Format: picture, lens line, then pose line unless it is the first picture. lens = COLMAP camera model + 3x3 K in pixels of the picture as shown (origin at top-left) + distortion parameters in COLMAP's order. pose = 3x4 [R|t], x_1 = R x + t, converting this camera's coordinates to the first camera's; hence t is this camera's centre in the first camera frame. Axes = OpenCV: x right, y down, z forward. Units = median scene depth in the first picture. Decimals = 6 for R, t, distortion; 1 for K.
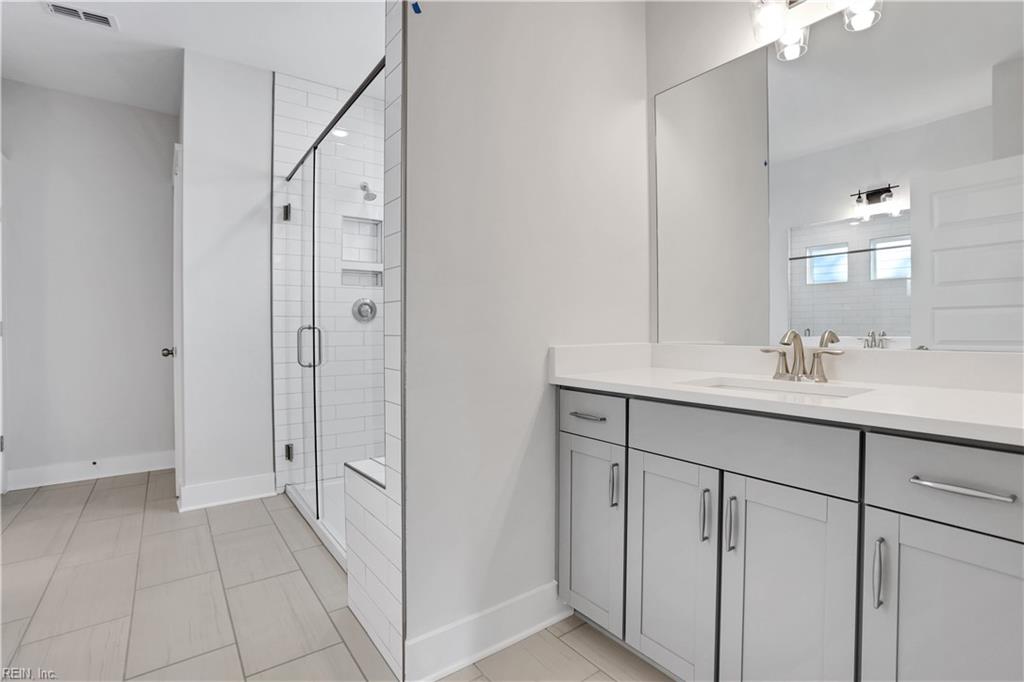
lens RADIAL K [[493.3, 0, 514.5], [0, 493.3, 337.5], [0, 0, 1]] dist [-0.075431, 0.033788]
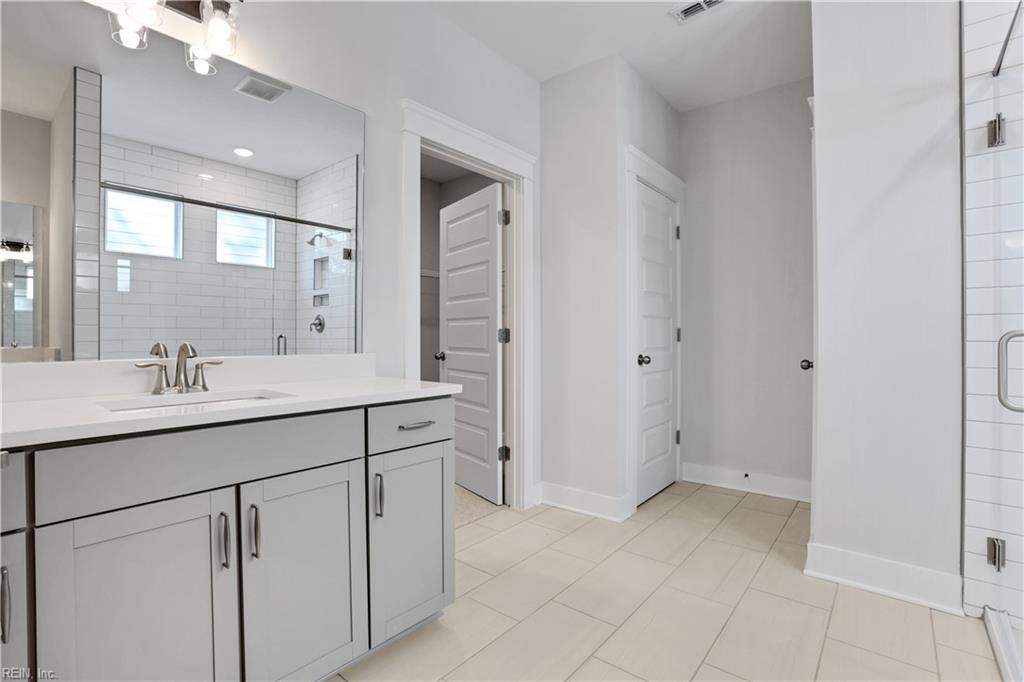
lens RADIAL K [[471.7, 0, 513.0], [0, 471.7, 337.5], [0, 0, 1]] dist [-0.060389, 0.019800]
pose [[0.220675, 0.001501, -0.975346, -0.078461], [-0.017471, 0.999844, -0.002415, -0.003696], [0.975191, 0.017573, 0.220667, 0.336235]]
